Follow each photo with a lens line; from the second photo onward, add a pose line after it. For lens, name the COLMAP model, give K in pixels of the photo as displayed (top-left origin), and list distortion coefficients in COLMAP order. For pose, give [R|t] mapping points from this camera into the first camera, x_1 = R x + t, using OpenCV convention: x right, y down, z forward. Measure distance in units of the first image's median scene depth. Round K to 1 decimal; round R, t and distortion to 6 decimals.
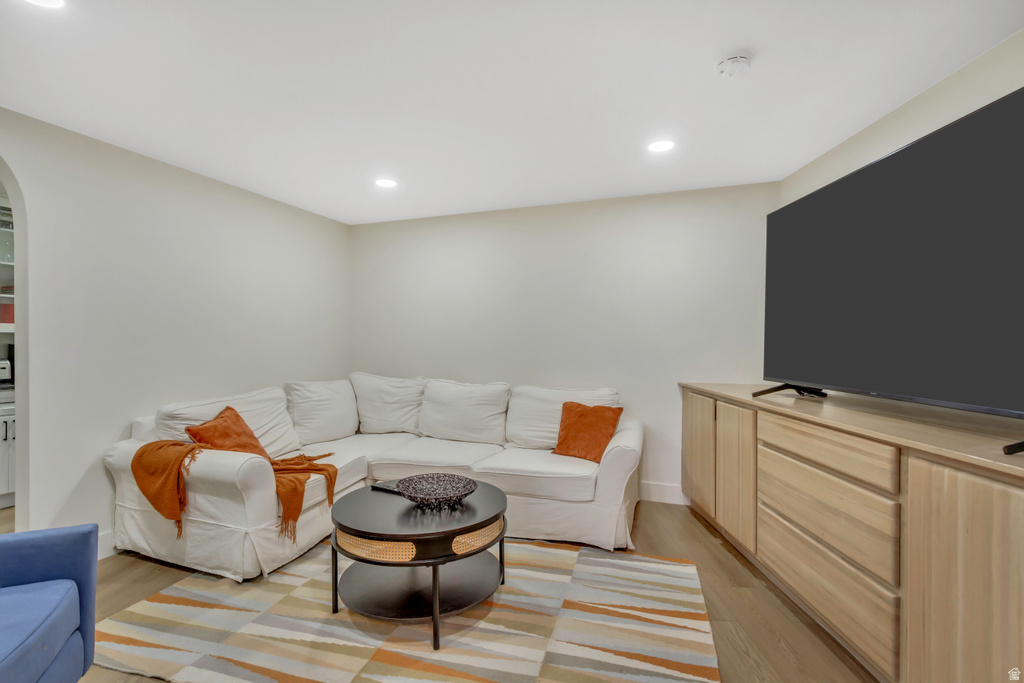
lens RADIAL K [[467.4, 0, 508.0], [0, 467.4, 340.1], [0, 0, 1]] dist [0.009133, -0.004100]
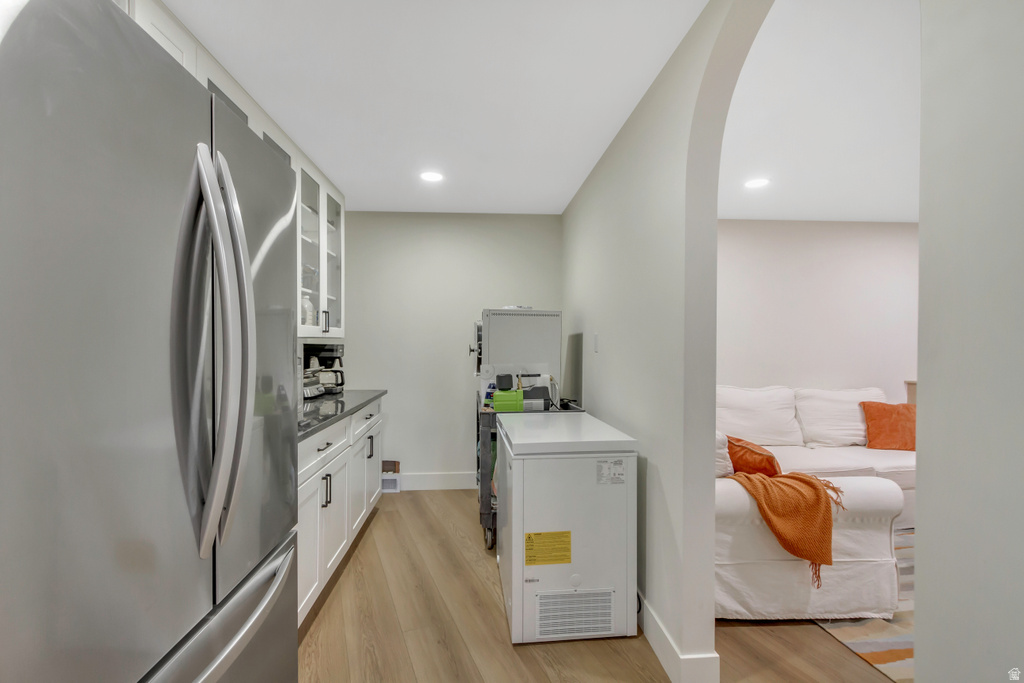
lens RADIAL K [[467.4, 0, 508.0], [0, 467.4, 331.6], [0, 0, 1]] dist [0.009133, -0.004100]
pose [[0.920192, 0.000484, 0.391468, -1.106997], [0.005890, 0.999869, -0.015082, -0.023304], [-0.391424, 0.016184, 0.920068, 0.302659]]
